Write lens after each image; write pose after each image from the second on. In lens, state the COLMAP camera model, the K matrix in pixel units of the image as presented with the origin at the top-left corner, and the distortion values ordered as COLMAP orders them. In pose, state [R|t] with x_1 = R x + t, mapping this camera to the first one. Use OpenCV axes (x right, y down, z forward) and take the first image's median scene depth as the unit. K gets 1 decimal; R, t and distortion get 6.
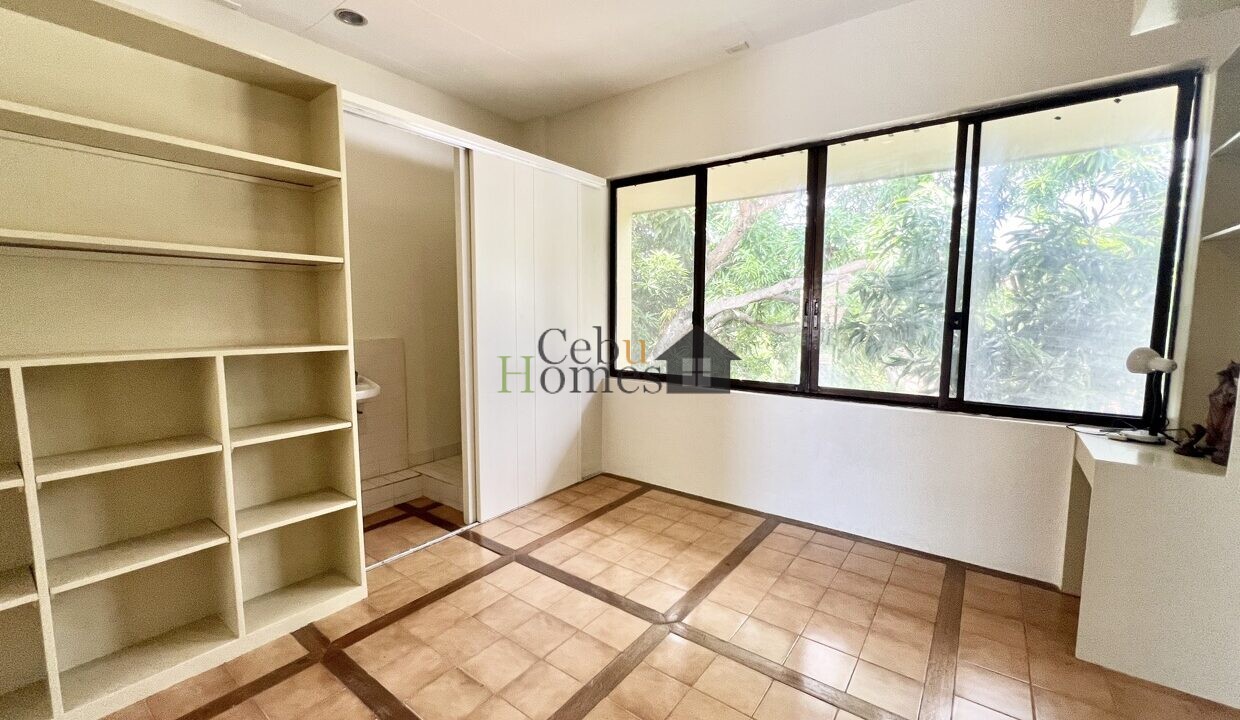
lens RADIAL K [[495.1, 0, 627.2], [0, 495.1, 359.7], [0, 0, 1]] dist [-0.001393, 0.000246]
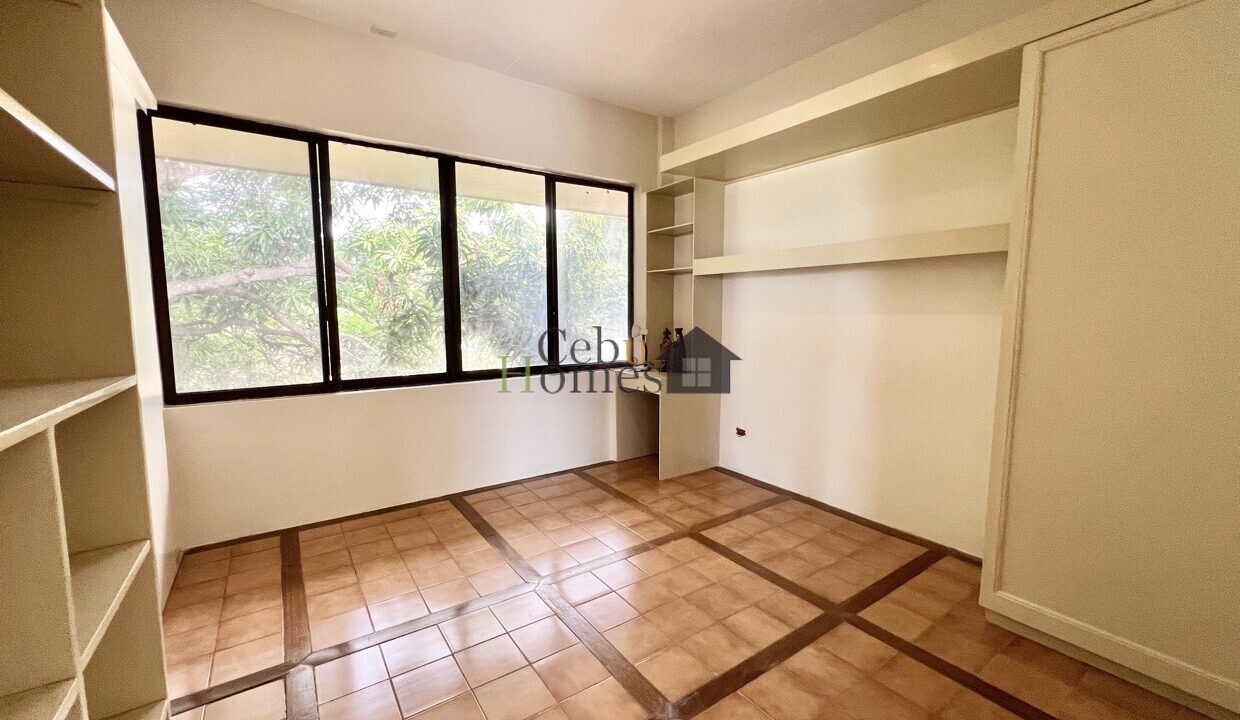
lens RADIAL K [[495.1, 0, 623.8], [0, 495.1, 361.1], [0, 0, 1]] dist [-0.001393, 0.000246]
pose [[0.319841, -0.110382, 0.941019, -0.592621], [0.086776, 0.992429, 0.086919, -0.039304], [-0.943489, 0.053858, 0.326998, 0.279653]]
